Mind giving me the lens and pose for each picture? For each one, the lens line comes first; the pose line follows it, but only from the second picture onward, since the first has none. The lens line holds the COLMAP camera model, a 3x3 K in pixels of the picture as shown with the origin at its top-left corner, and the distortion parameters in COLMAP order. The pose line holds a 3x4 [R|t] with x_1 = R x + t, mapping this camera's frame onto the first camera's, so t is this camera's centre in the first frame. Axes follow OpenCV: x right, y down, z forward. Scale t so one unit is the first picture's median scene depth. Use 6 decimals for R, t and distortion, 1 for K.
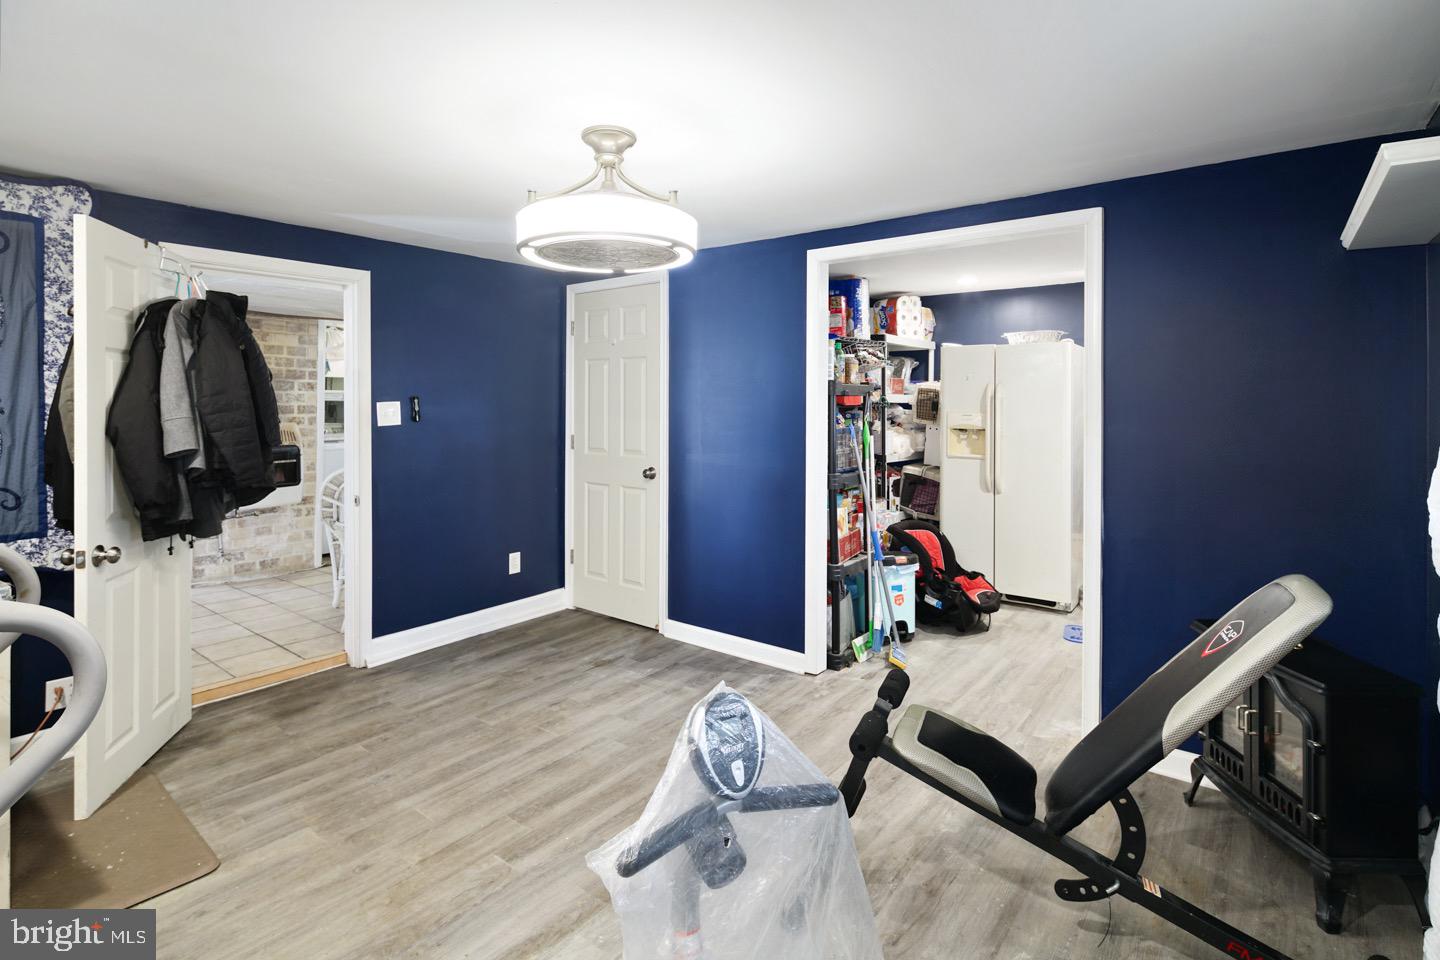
lens RADIAL K [[714.1, 0, 707.8], [0, 714.1, 399.4], [0, 0, 1]] dist [-0.001187, -0.001860]
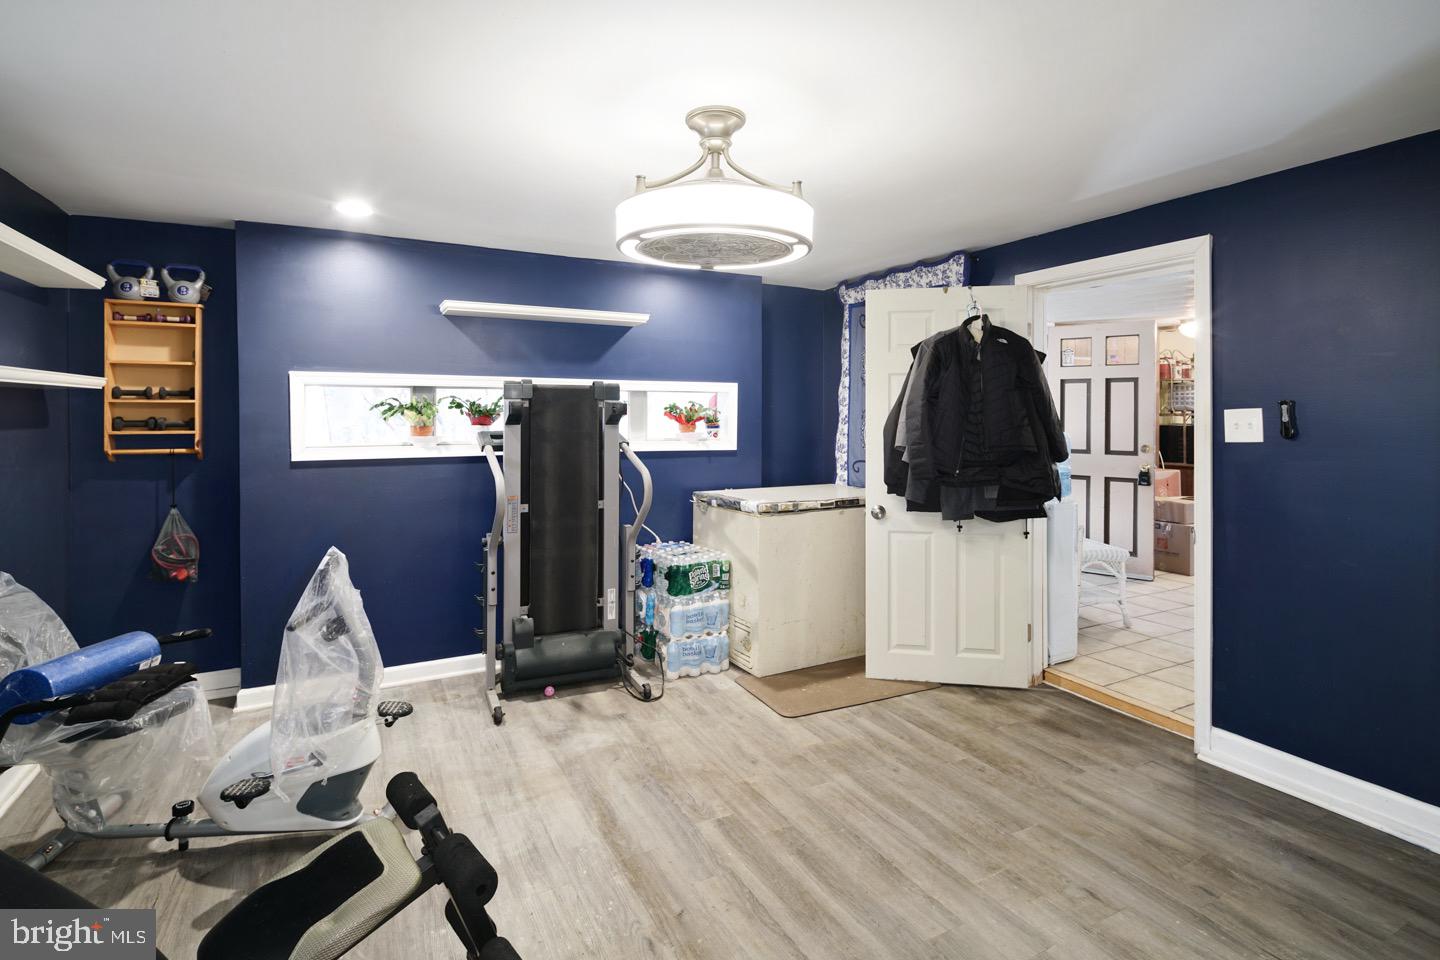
lens RADIAL K [[714.1, 0, 718.7], [0, 714.1, 413.1], [0, 0, 1]] dist [-0.001187, -0.001860]
pose [[-0.411959, 0.002507, -0.911199, 0.461685], [0.005109, 0.999987, 0.000441, 0.005250], [0.911188, -0.004474, -0.411967, 0.916266]]
